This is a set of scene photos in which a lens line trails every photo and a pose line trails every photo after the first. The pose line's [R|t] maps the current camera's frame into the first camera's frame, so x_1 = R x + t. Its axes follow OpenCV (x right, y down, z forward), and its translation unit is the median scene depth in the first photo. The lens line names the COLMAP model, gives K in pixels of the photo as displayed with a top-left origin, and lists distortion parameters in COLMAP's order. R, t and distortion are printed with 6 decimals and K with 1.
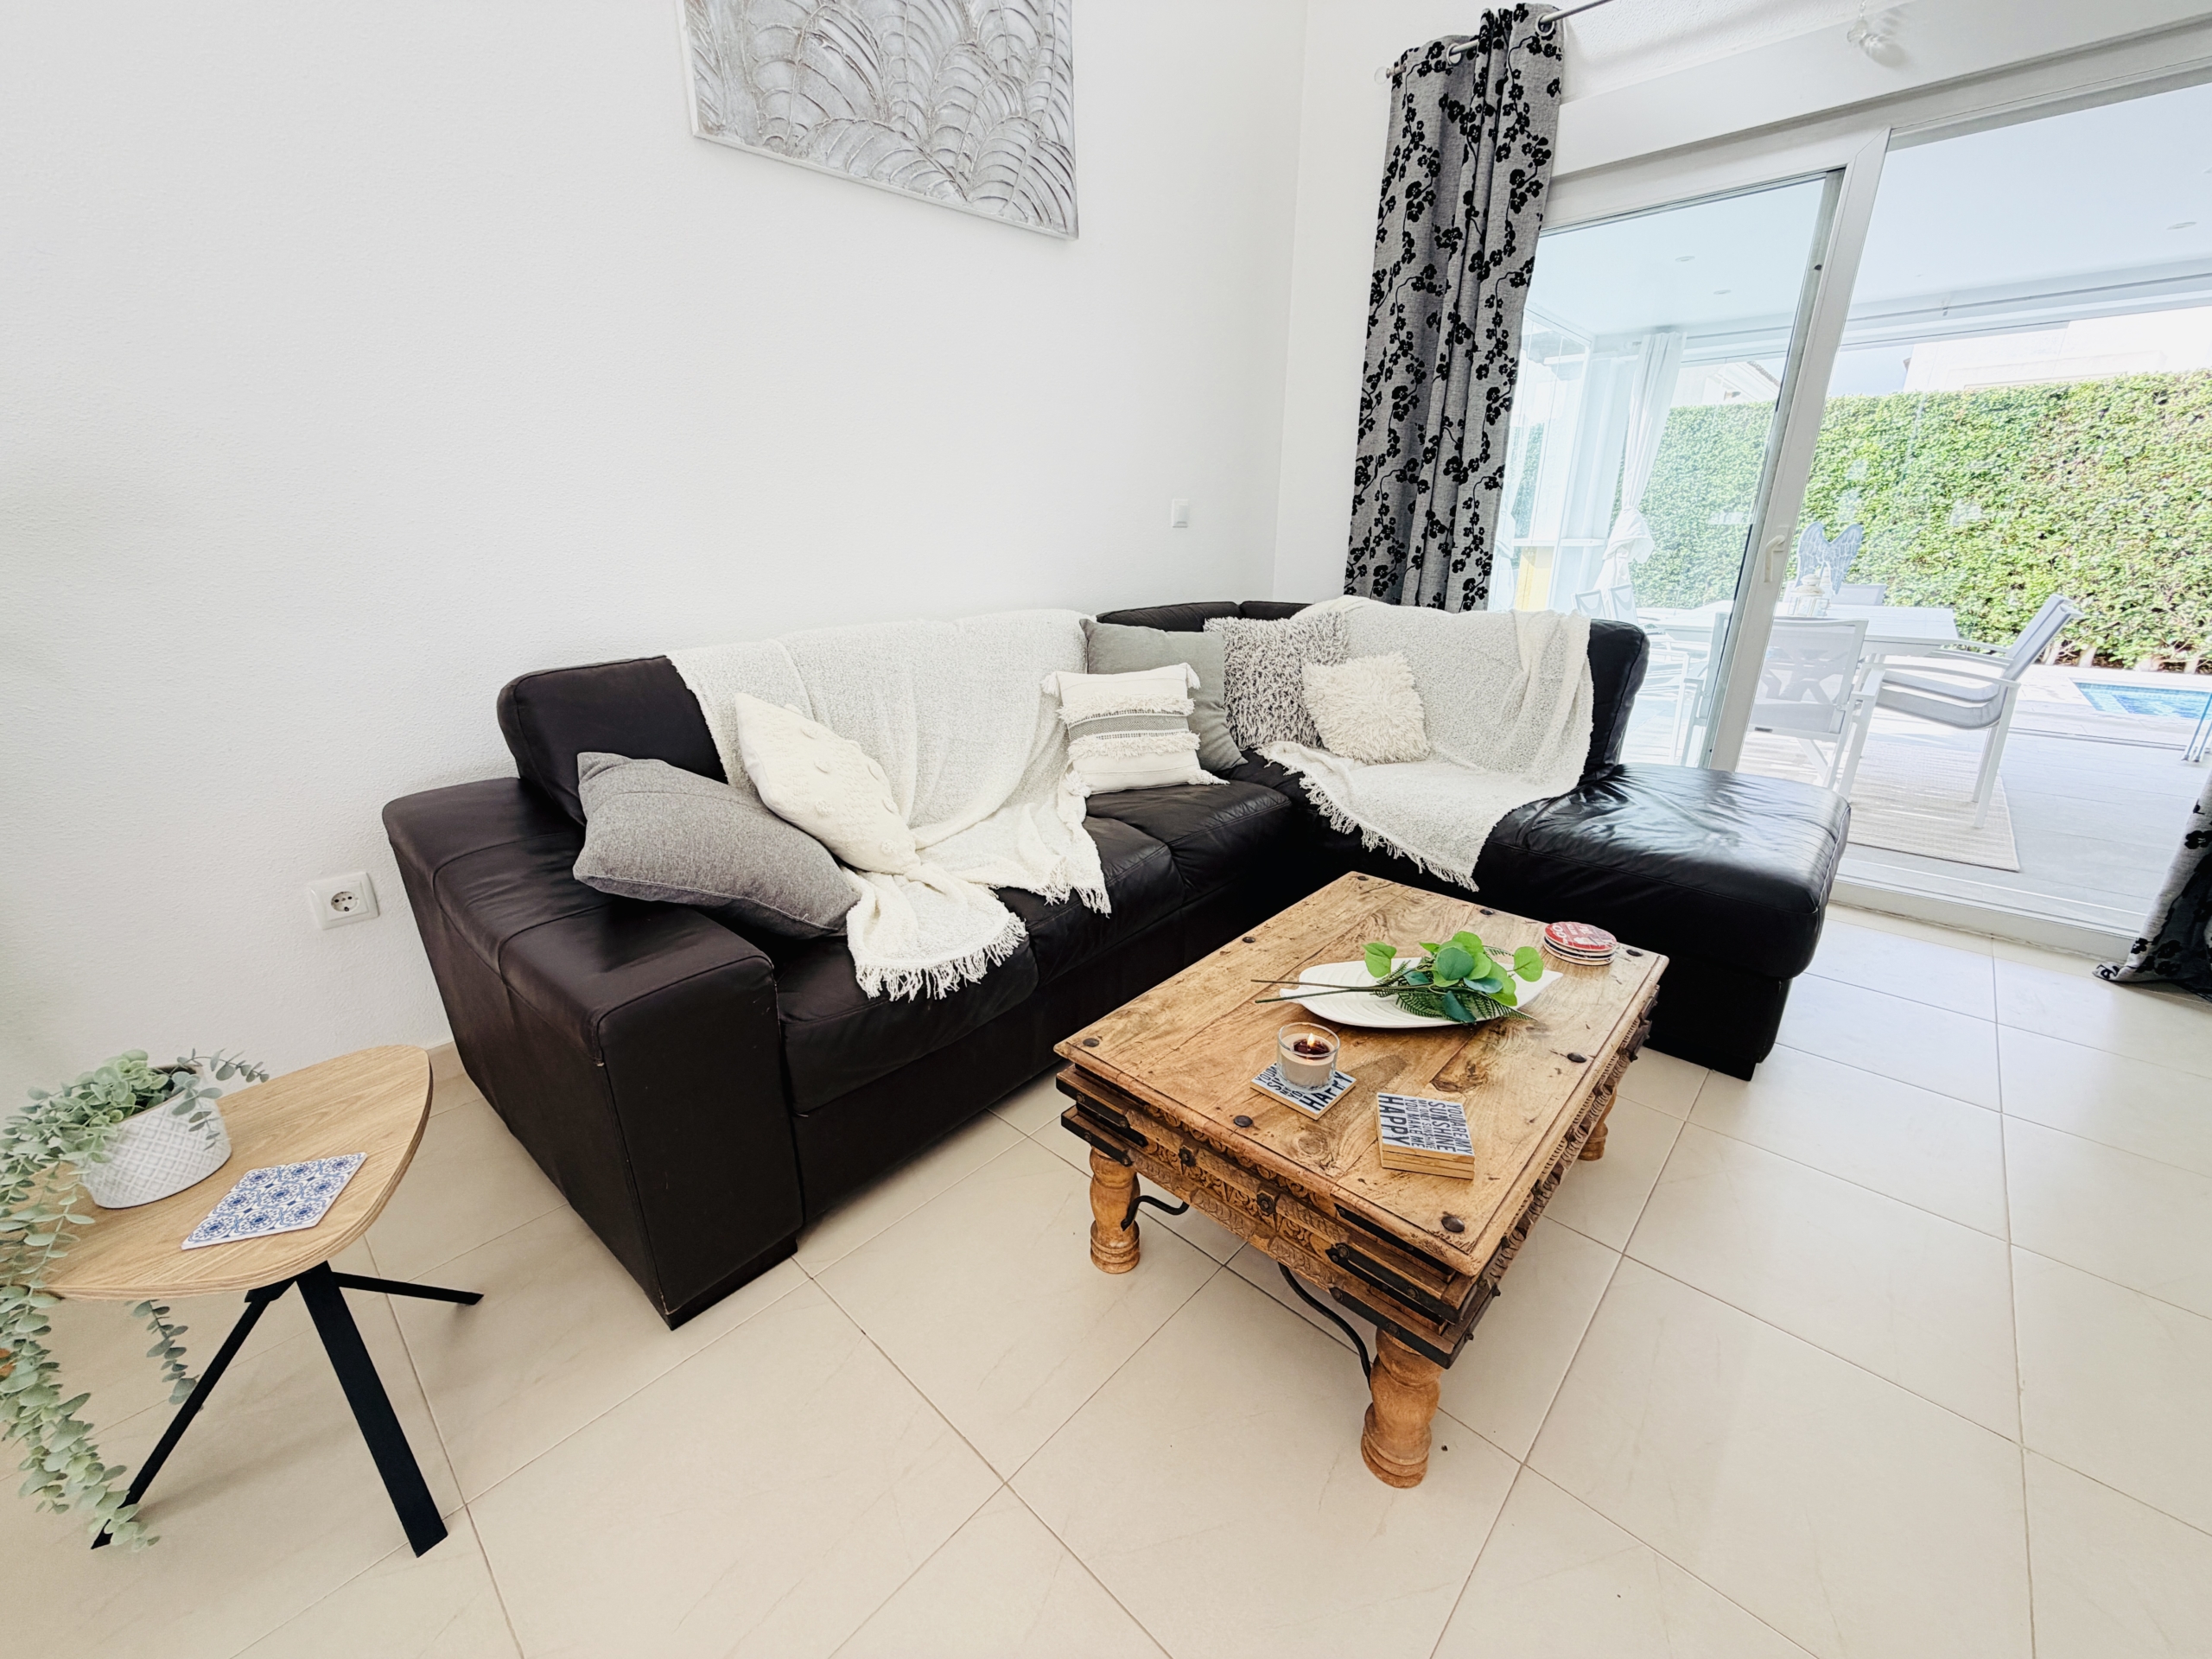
lens RADIAL K [[876.8, 0, 1100.7], [0, 876.8, 829.6], [0, 0, 1]] dist [-0.001823, 0.000485]
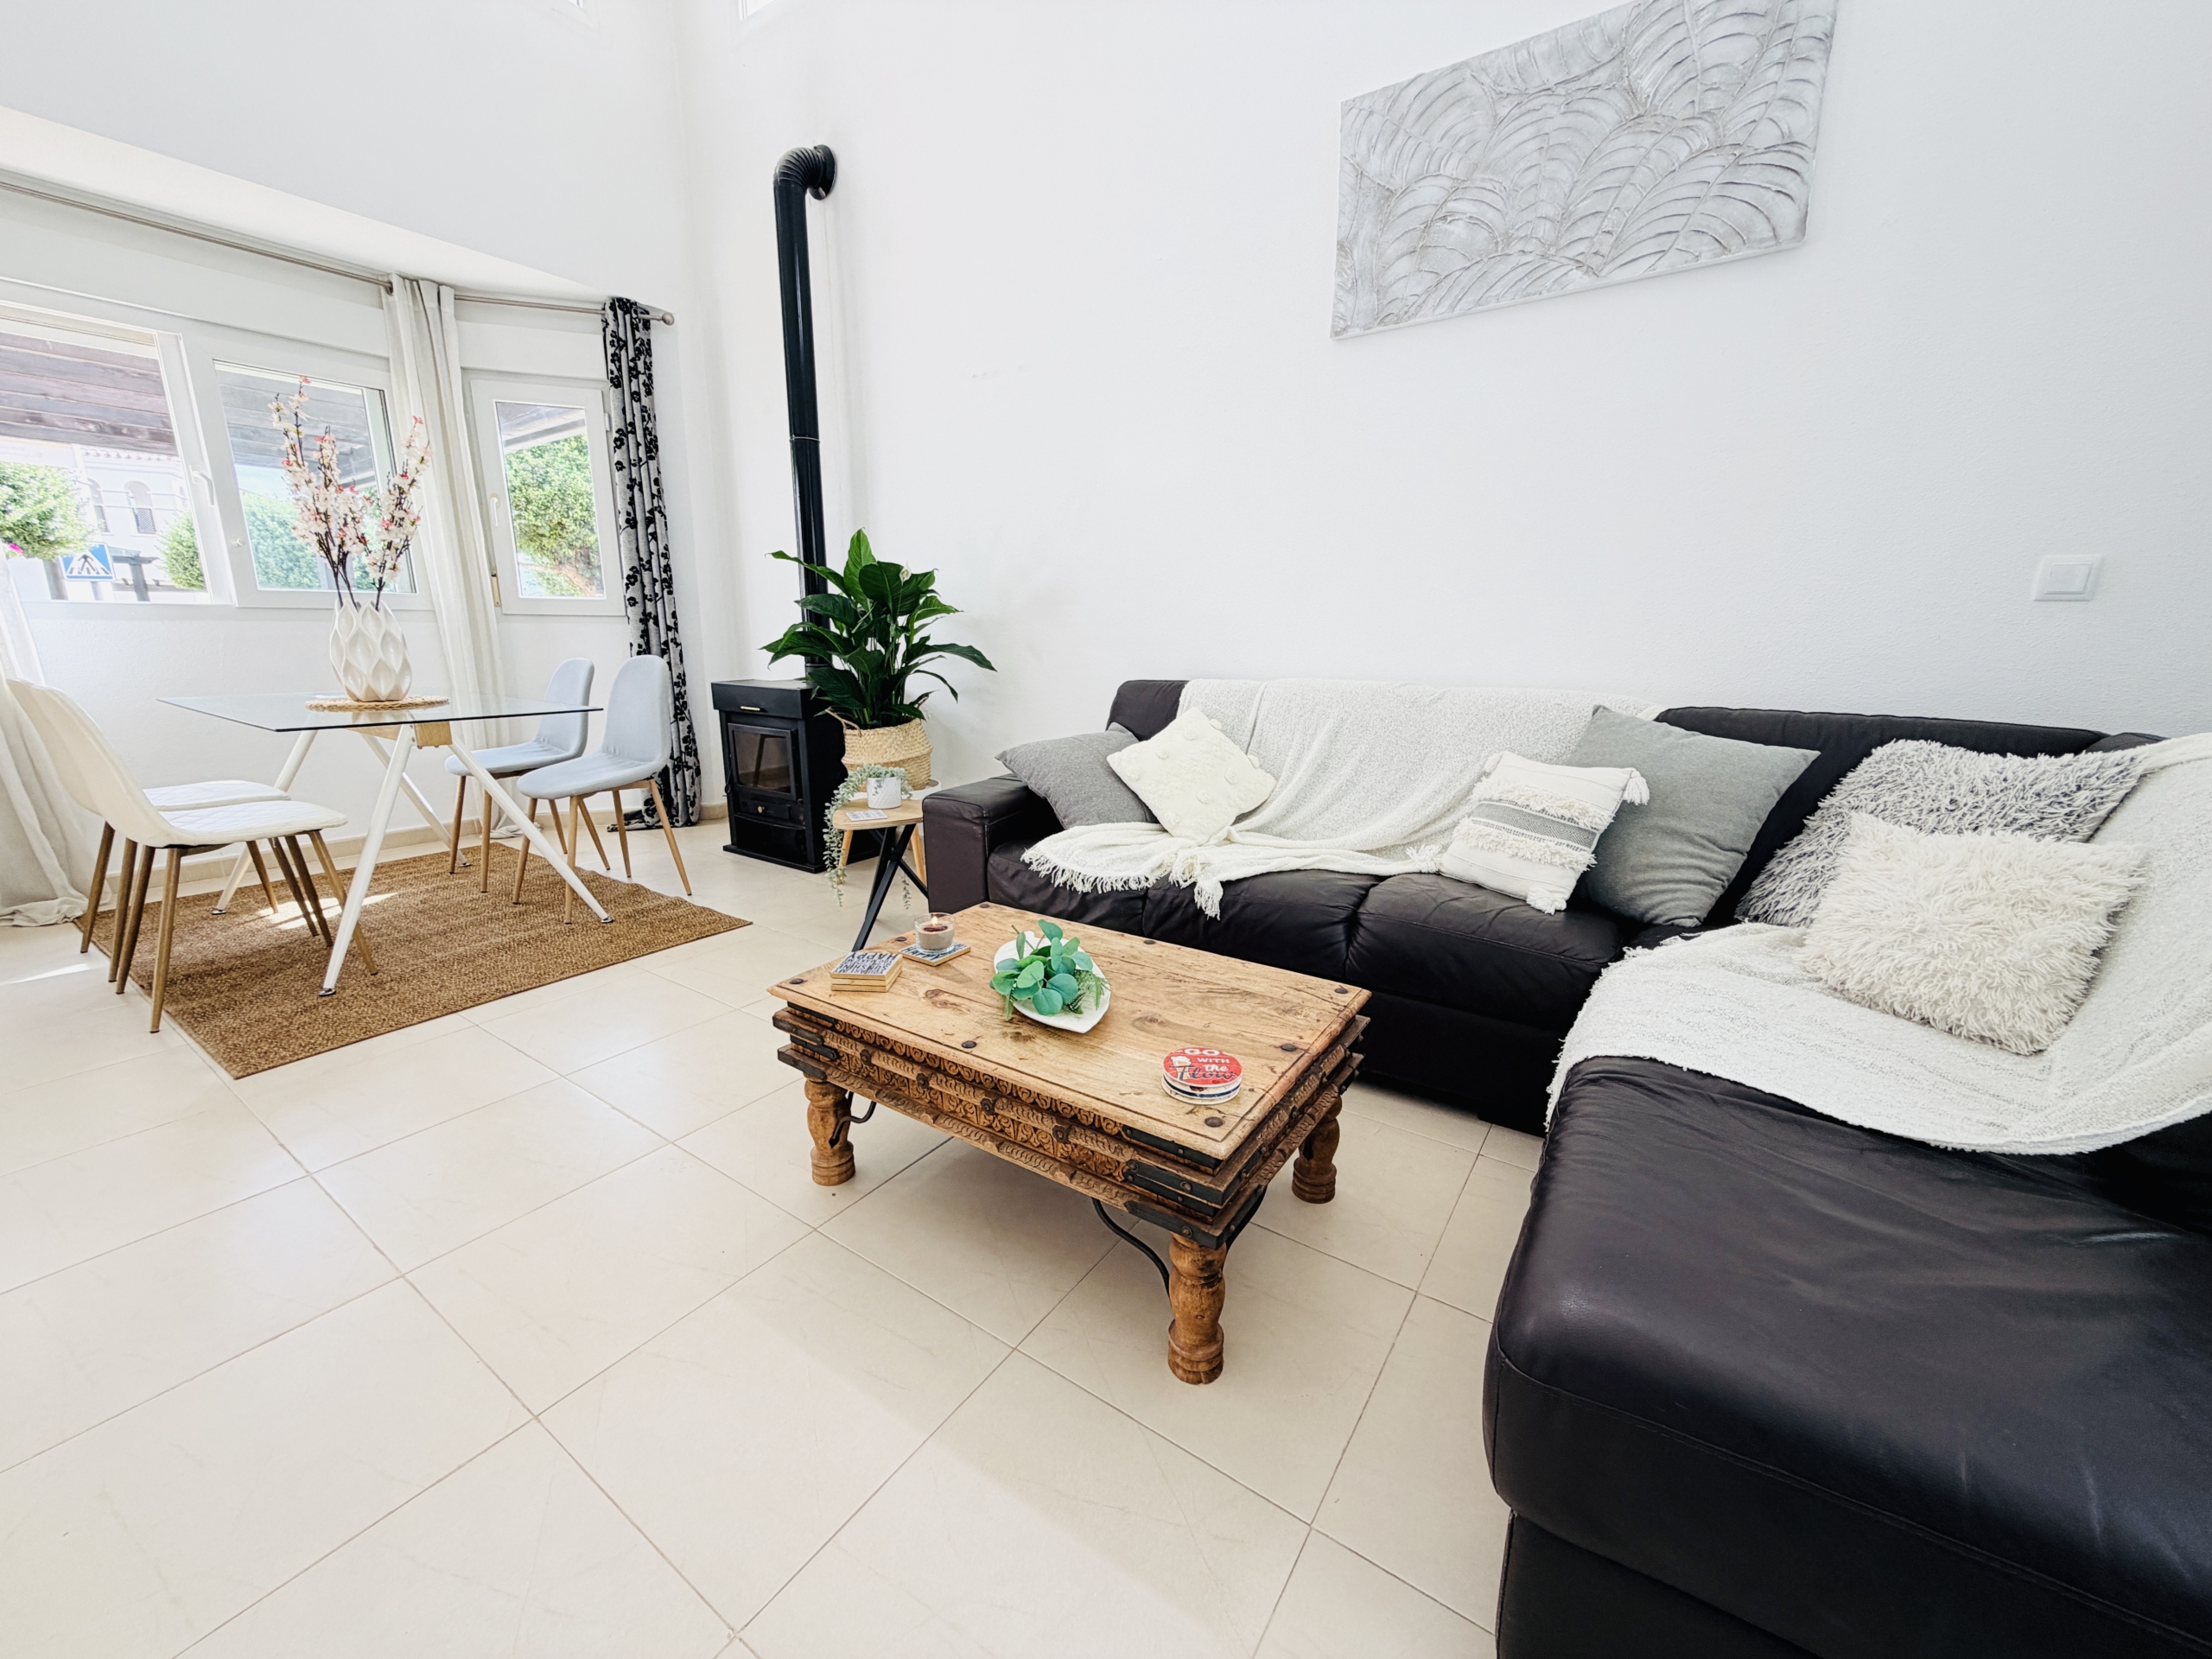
lens RADIAL K [[882.3, 0, 1098.7], [0, 882.3, 826.4], [0, 0, 1]] dist [0.000342, 0.000112]
pose [[0.147856, 0.226268, -0.962778, 0.742607], [-0.329440, 0.929151, 0.167773, -0.111950], [0.932528, 0.292371, 0.211923, 0.390836]]
